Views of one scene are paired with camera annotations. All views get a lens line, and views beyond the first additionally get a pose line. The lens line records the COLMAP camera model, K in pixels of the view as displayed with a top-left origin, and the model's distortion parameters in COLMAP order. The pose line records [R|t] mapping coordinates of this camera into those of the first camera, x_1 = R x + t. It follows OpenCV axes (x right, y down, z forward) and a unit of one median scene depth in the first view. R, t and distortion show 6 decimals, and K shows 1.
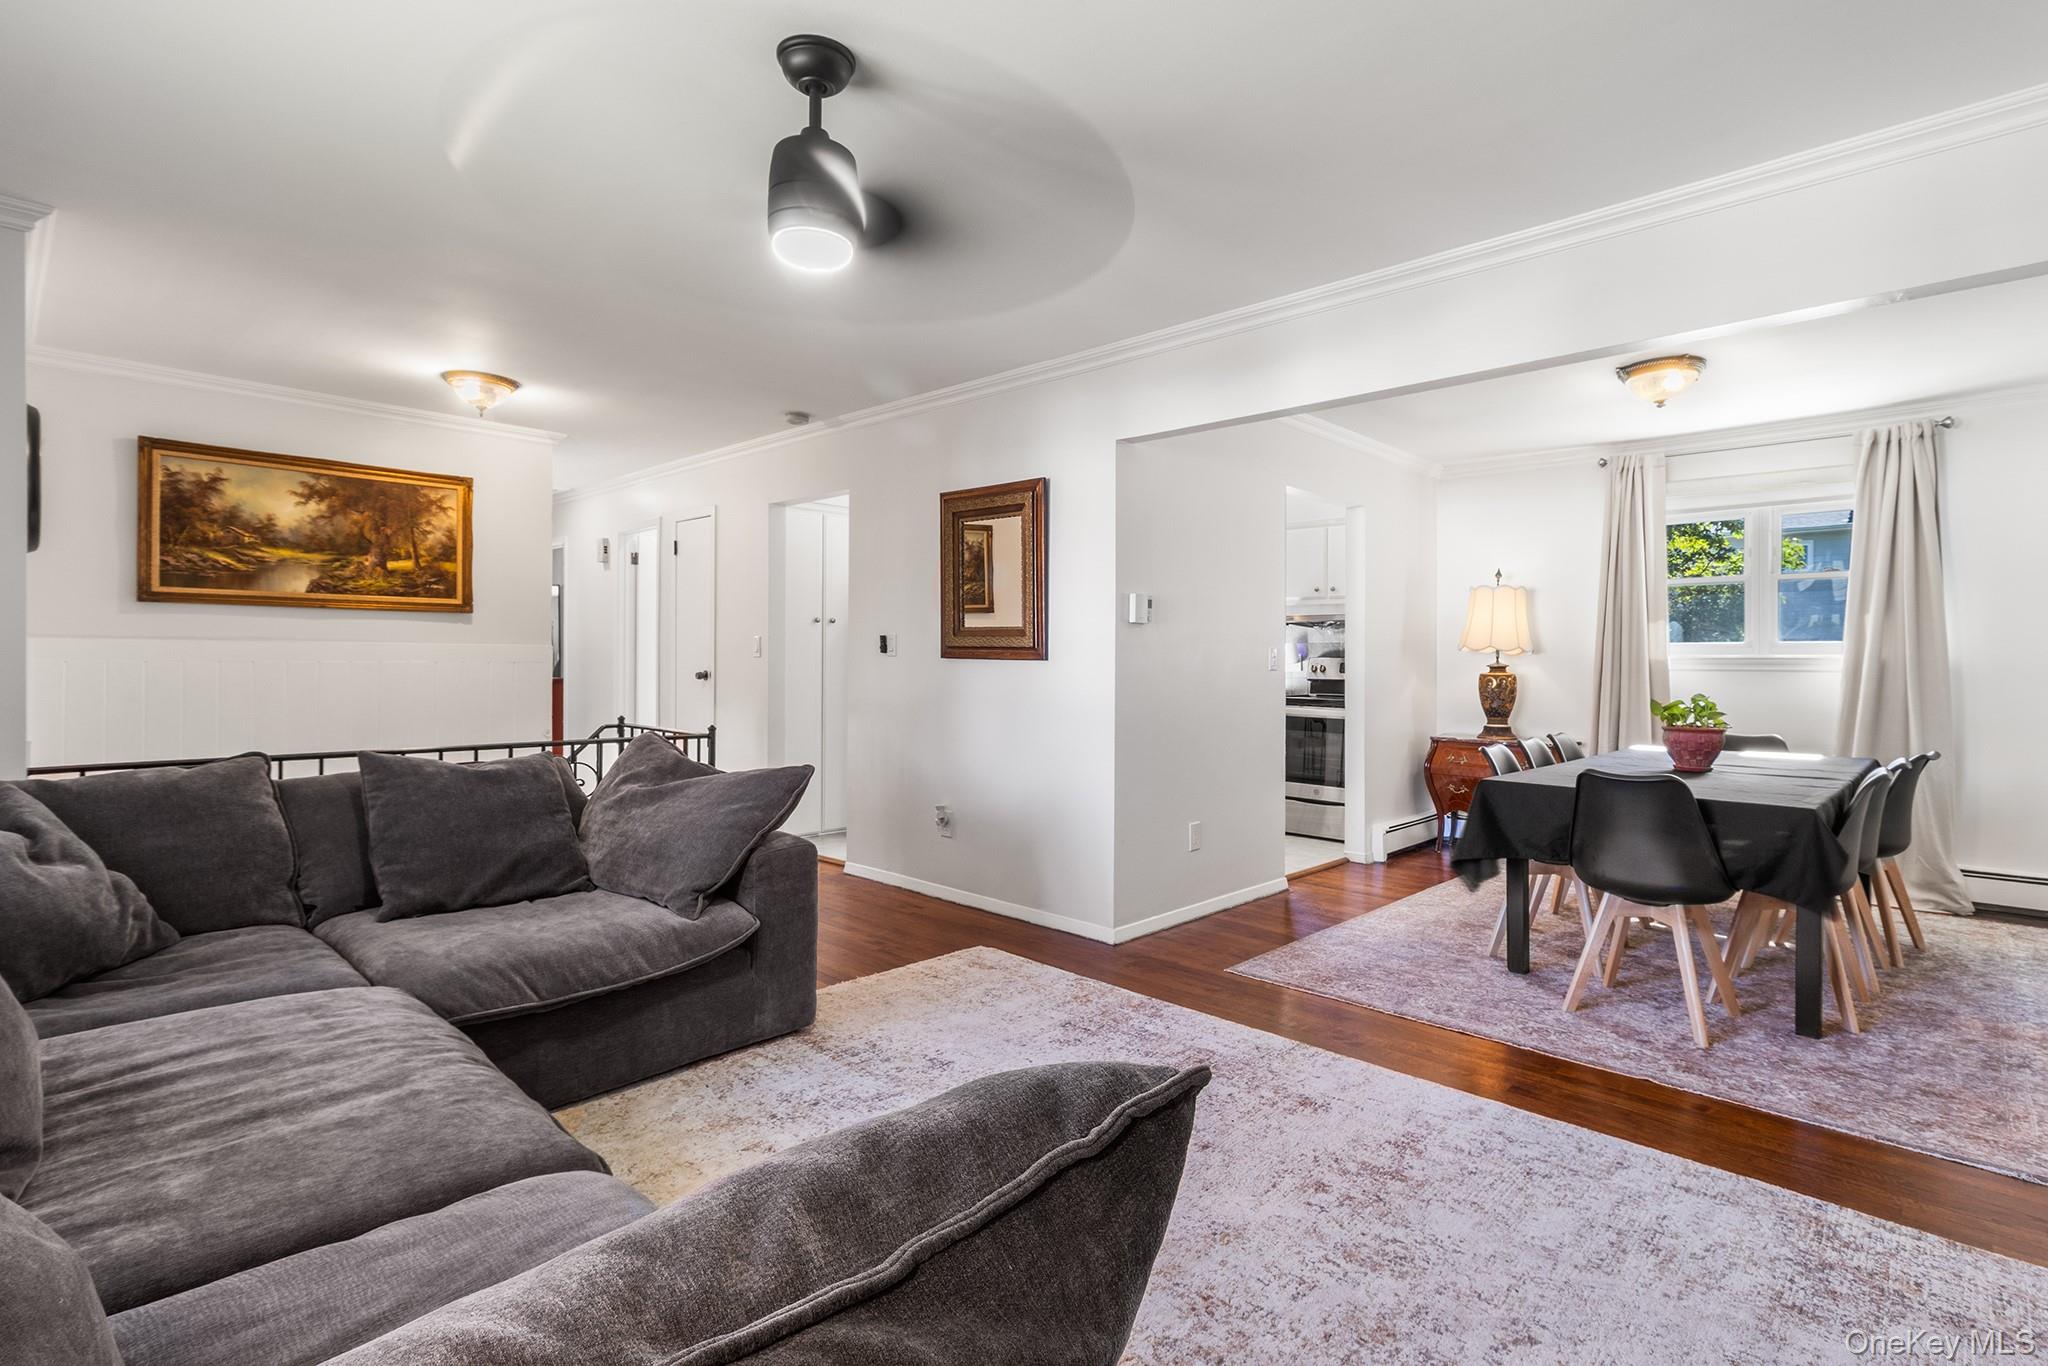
lens RADIAL K [[996.7, 0, 1069.3], [0, 996.7, 654.2], [0, 0, 1]] dist [0.001990, 0.000030]
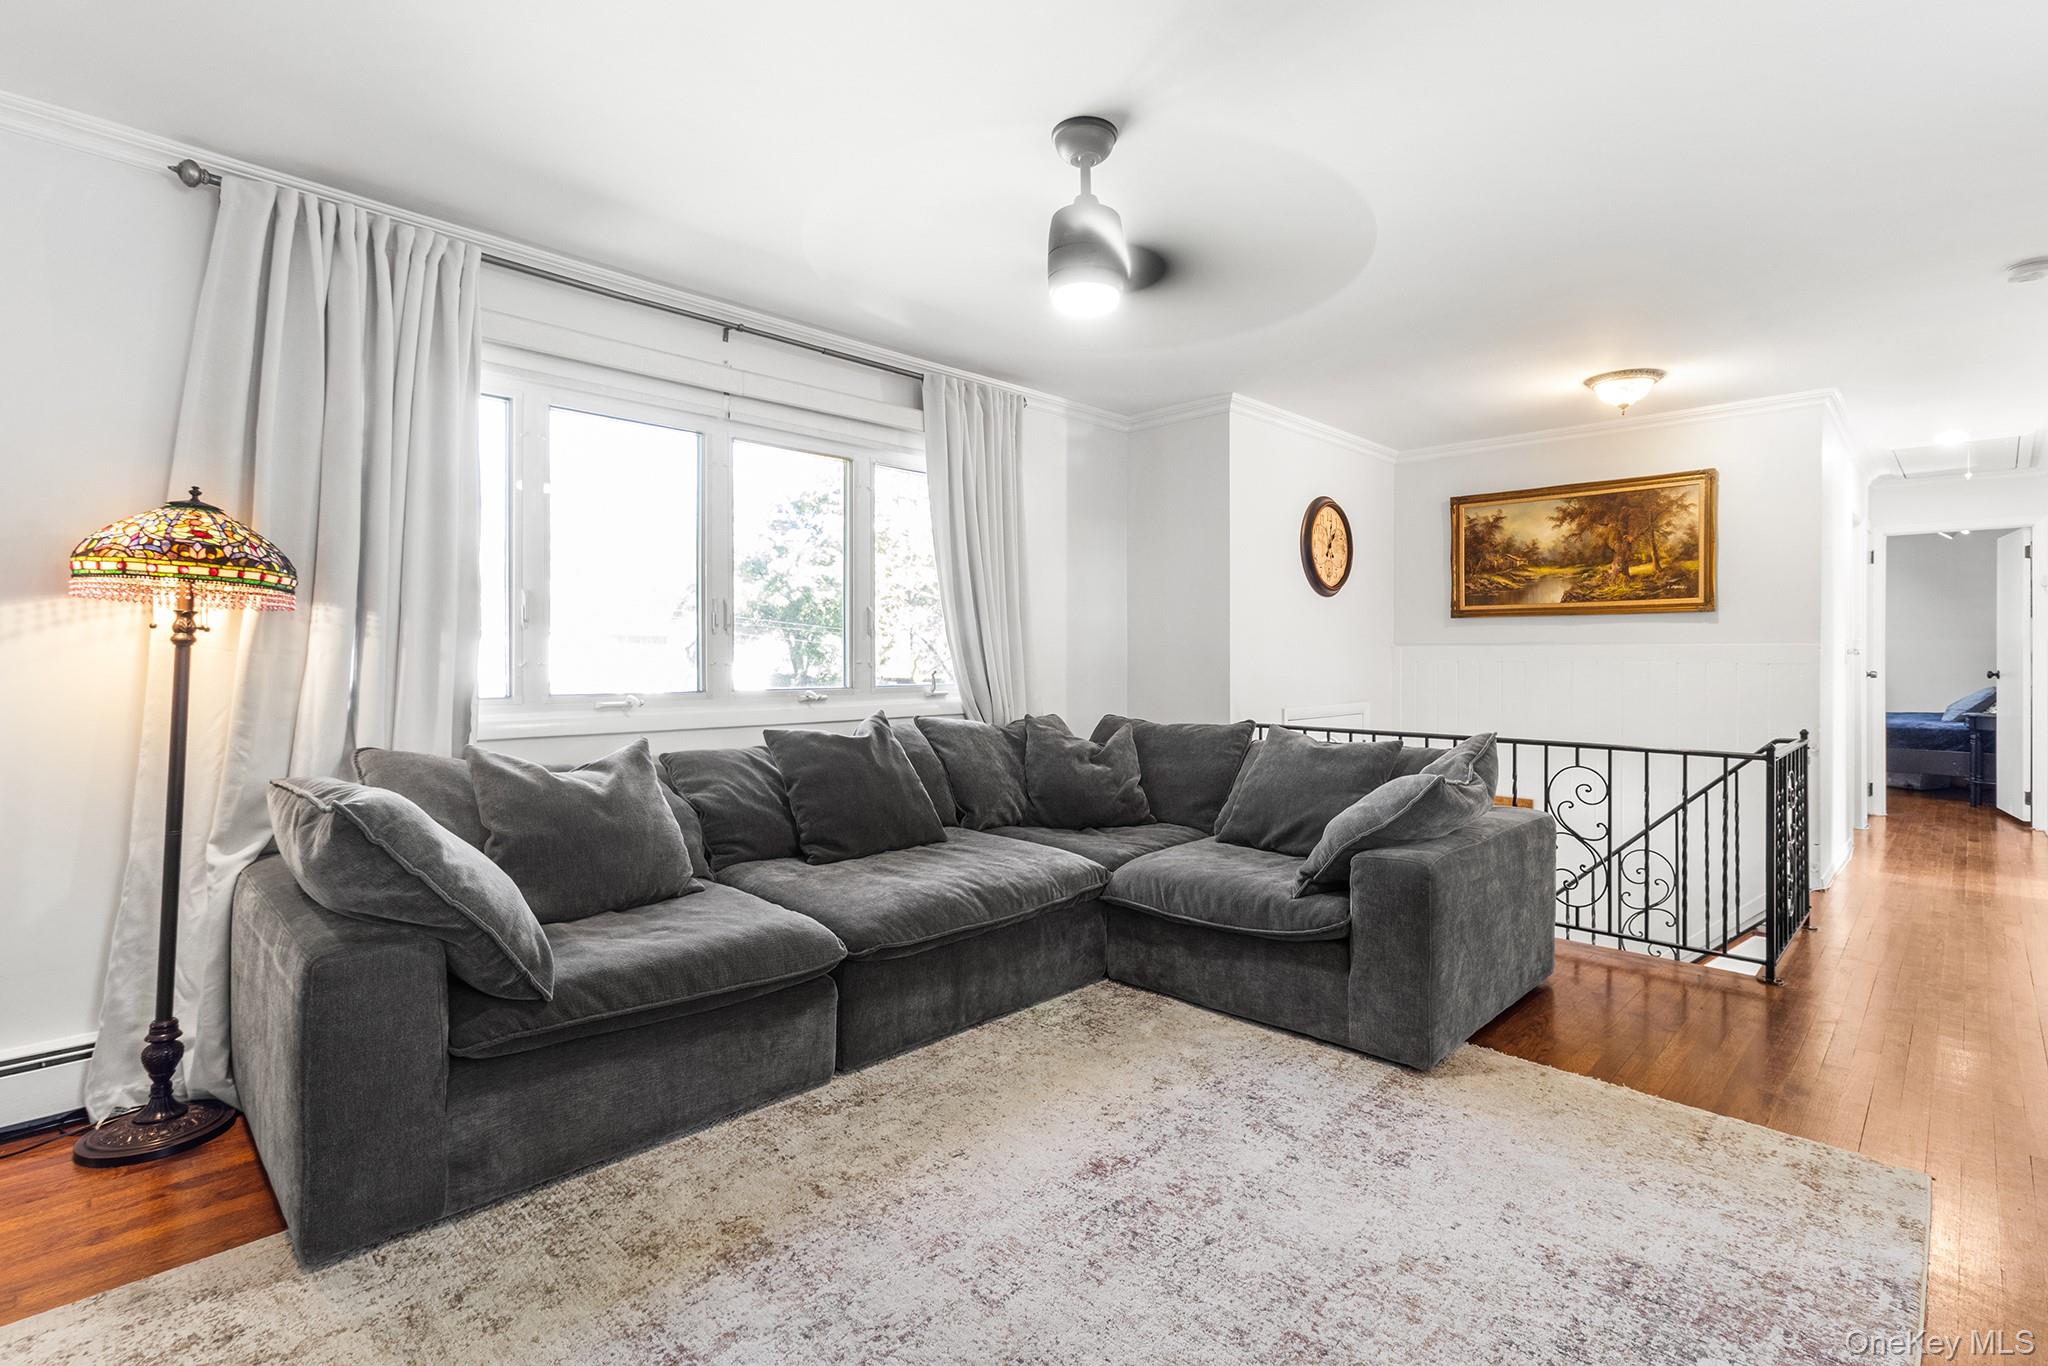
lens RADIAL K [[960.5, 0, 1022.0], [0, 960.5, 666.3], [0, 0, 1]] dist [0.009395, 0.001248]
pose [[-0.032914, 0.004461, -0.999448, 0.371542], [0.003070, 0.999986, 0.004363, 0.005292], [0.999453, -0.002925, -0.032927, 0.412108]]
